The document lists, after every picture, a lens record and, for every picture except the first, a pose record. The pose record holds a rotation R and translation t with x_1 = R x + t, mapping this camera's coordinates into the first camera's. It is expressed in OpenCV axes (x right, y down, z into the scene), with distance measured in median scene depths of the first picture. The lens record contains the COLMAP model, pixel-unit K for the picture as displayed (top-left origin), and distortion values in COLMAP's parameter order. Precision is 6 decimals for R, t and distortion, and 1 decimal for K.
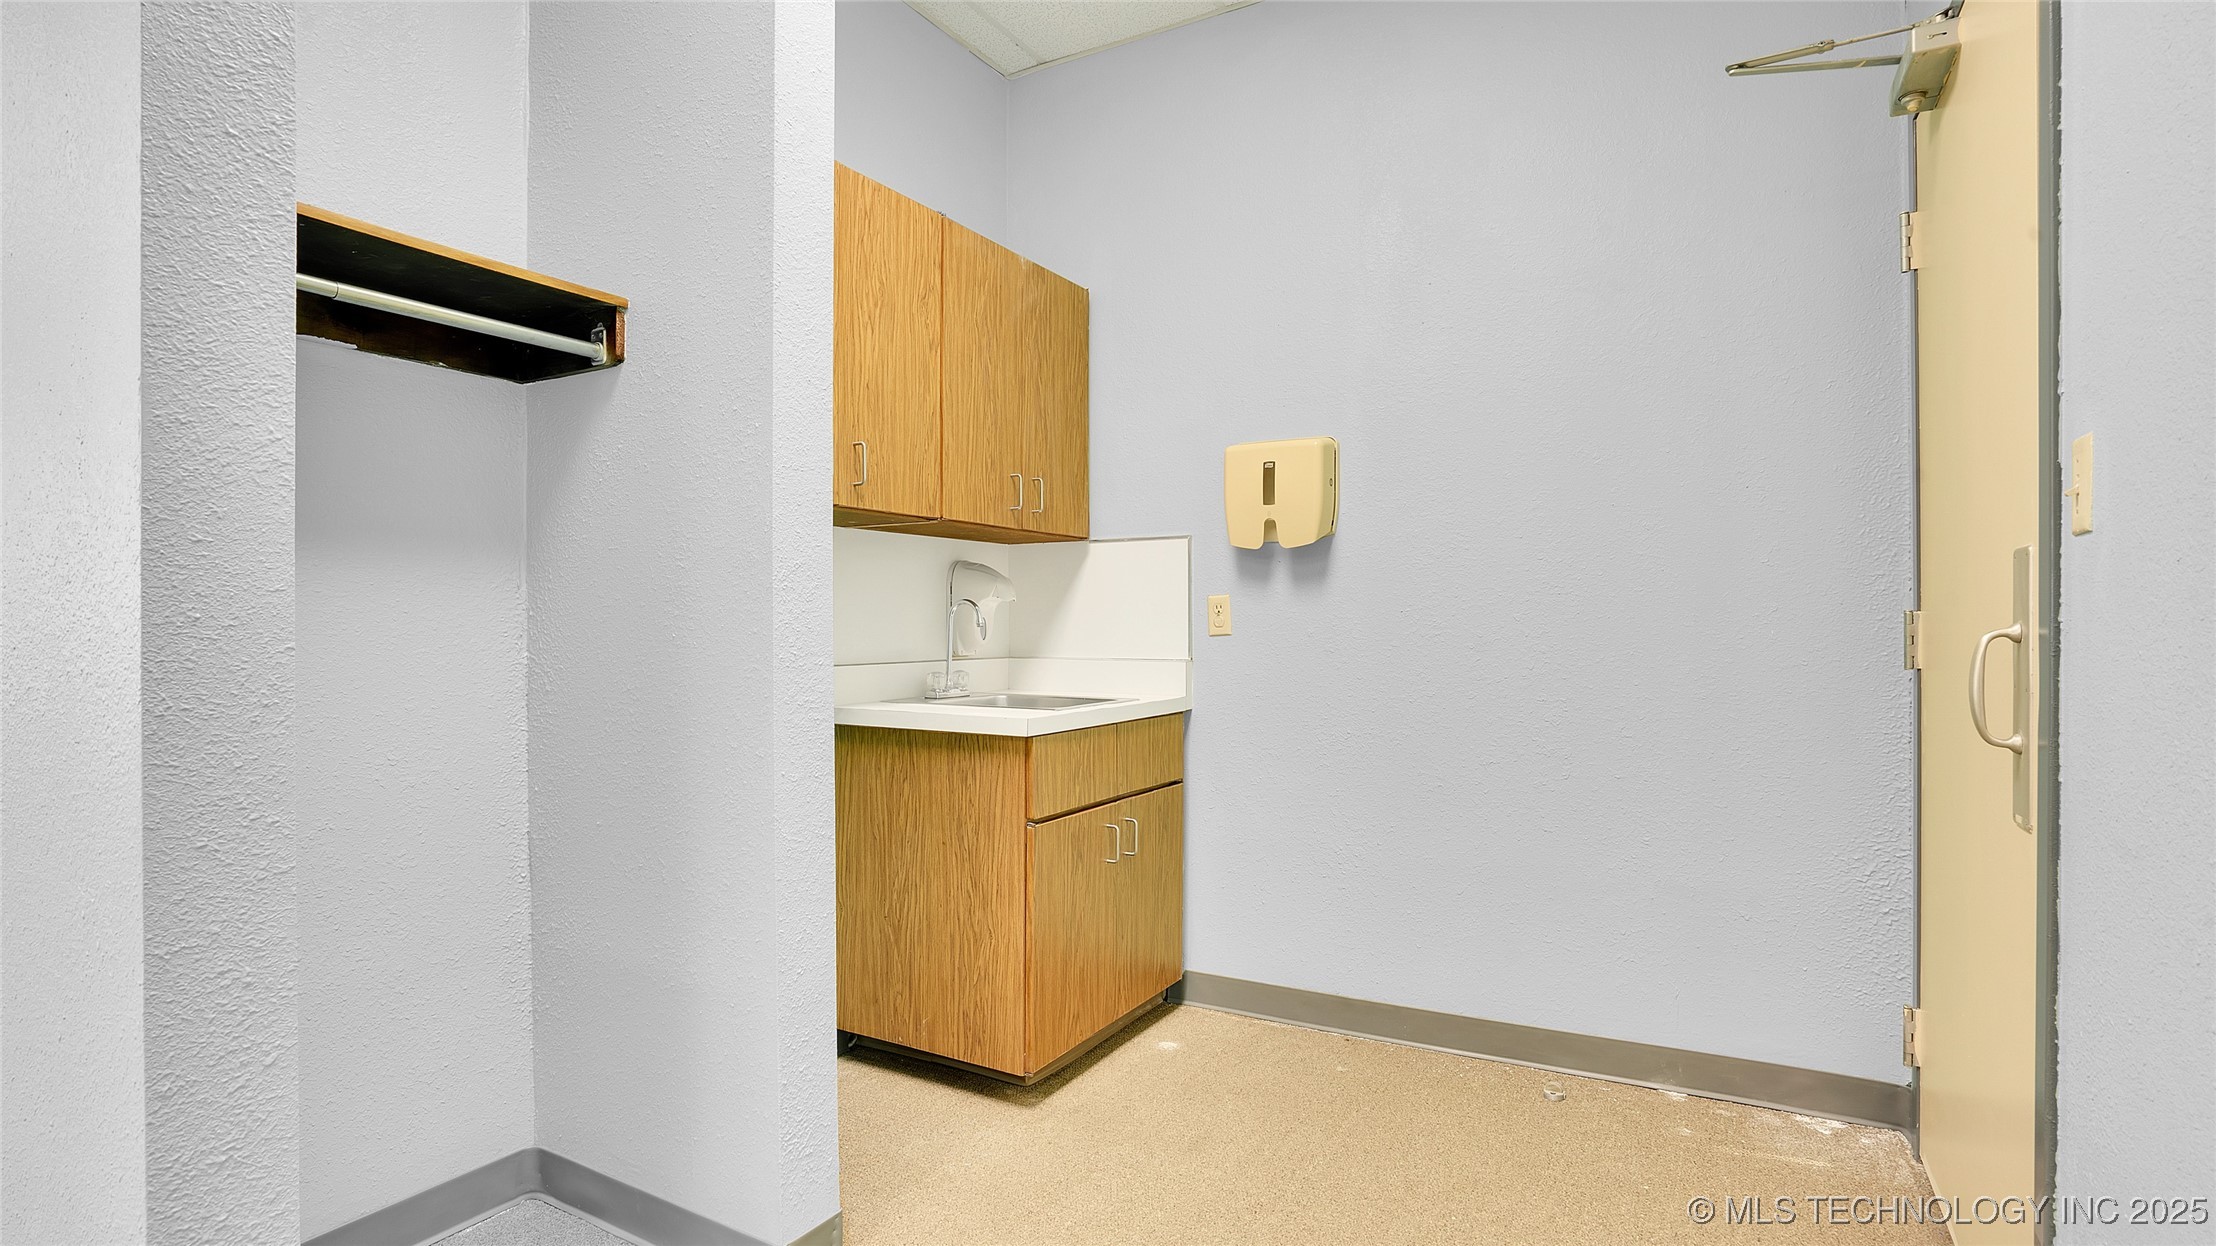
lens RADIAL K [[1104.9, 0, 1092.2], [0, 1104.9, 623.8], [0, 0, 1]] dist [-0.023967, 0.008147]
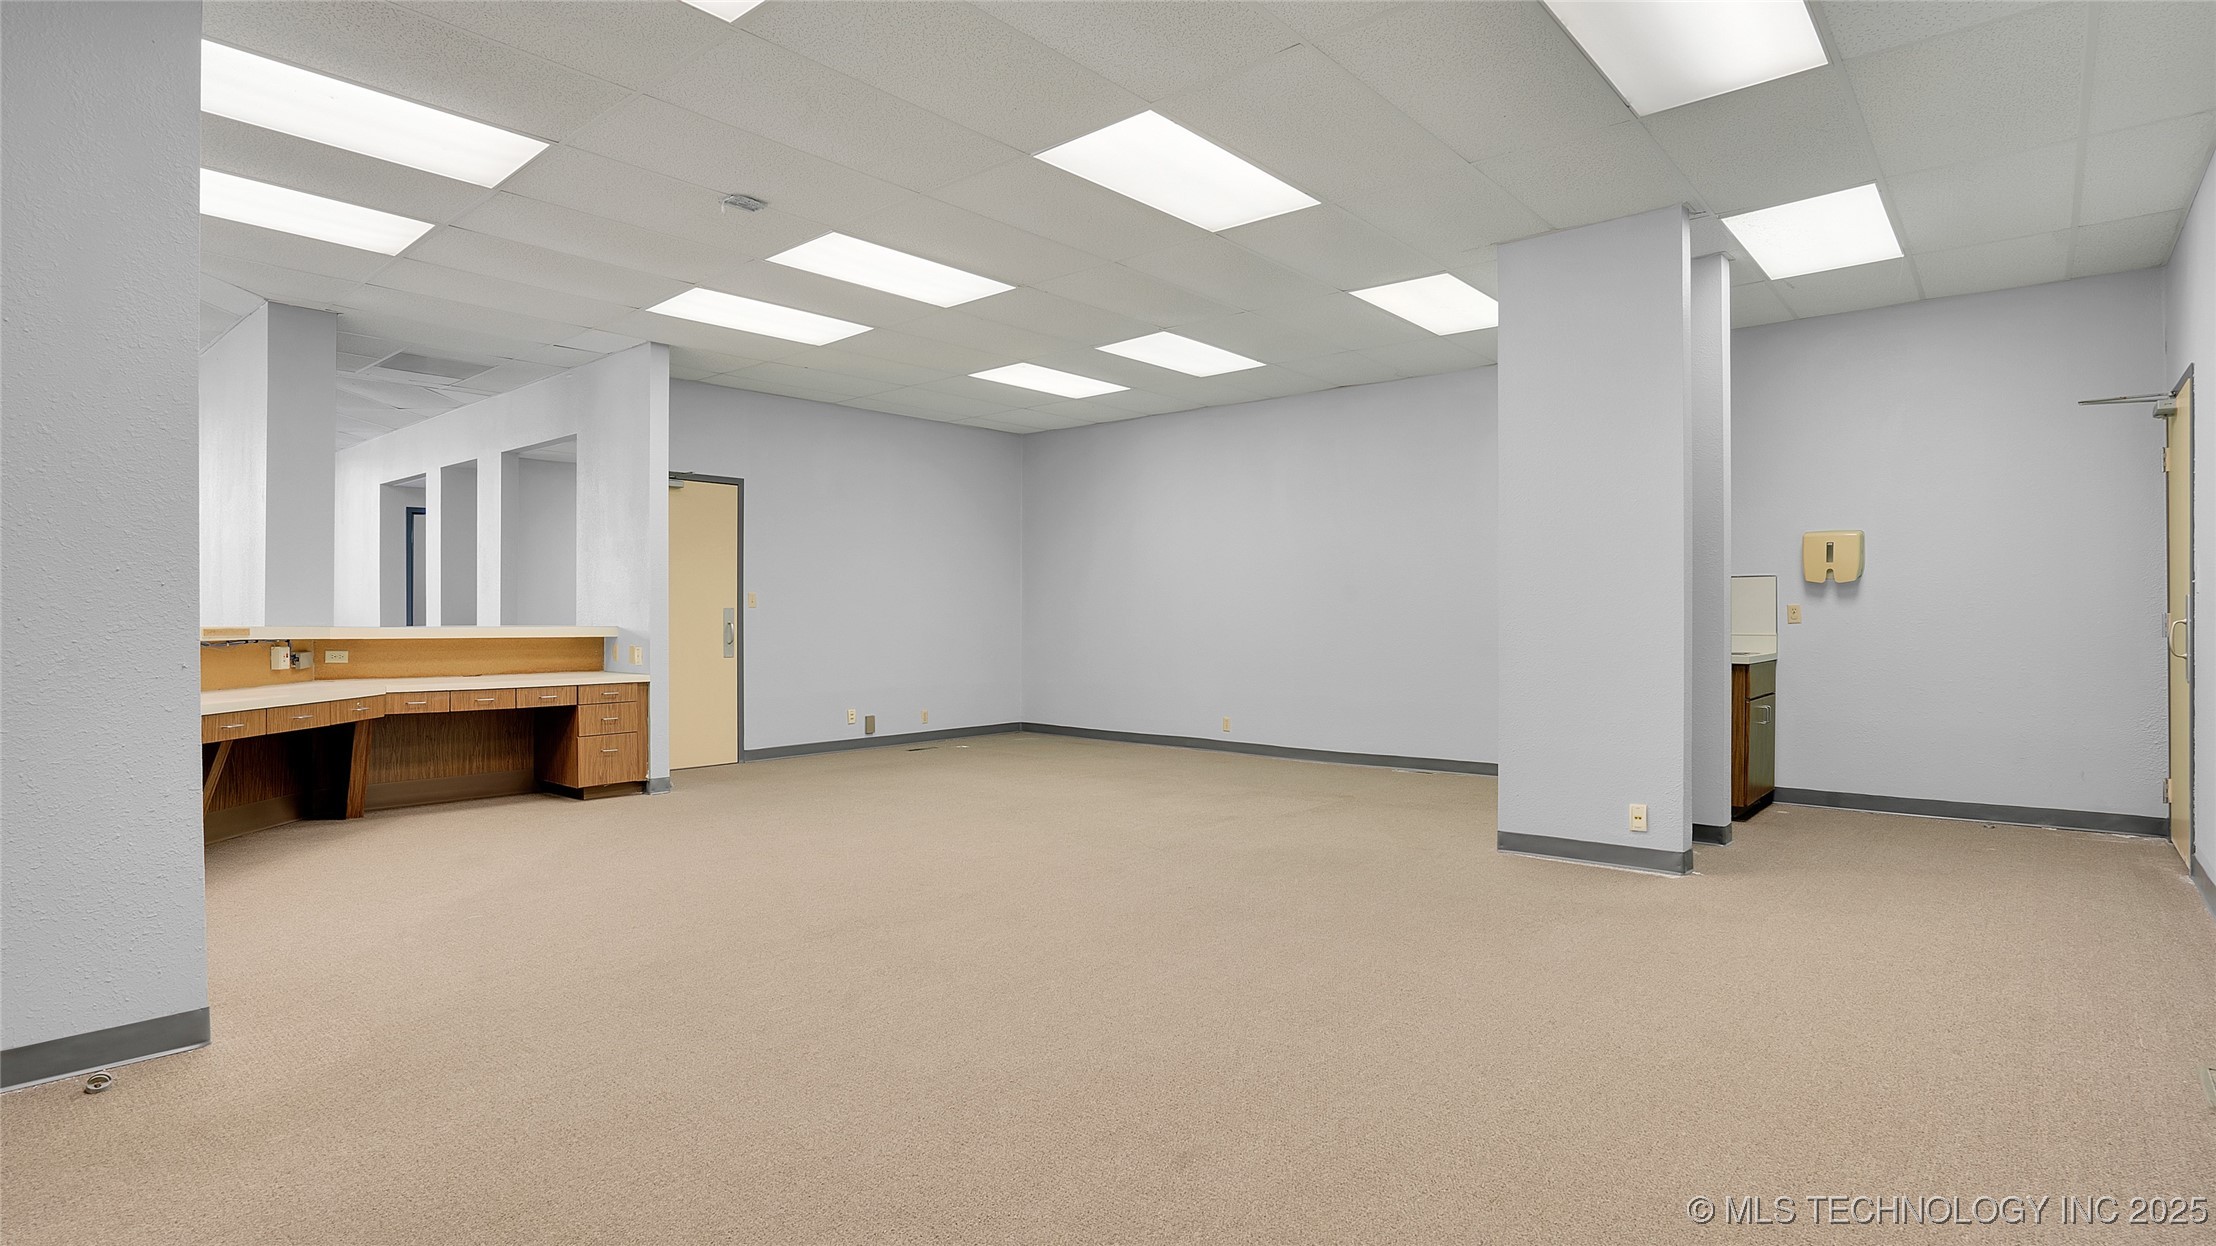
lens RADIAL K [[1104.9, 0, 1098.1], [0, 1104.9, 615.9], [0, 0, 1]] dist [-0.023967, 0.008147]
pose [[0.981980, 0.001176, -0.188980, -0.828083], [-0.001275, 0.999999, -0.000405, -0.001636], [0.188979, 0.000638, 0.981981, -1.343629]]
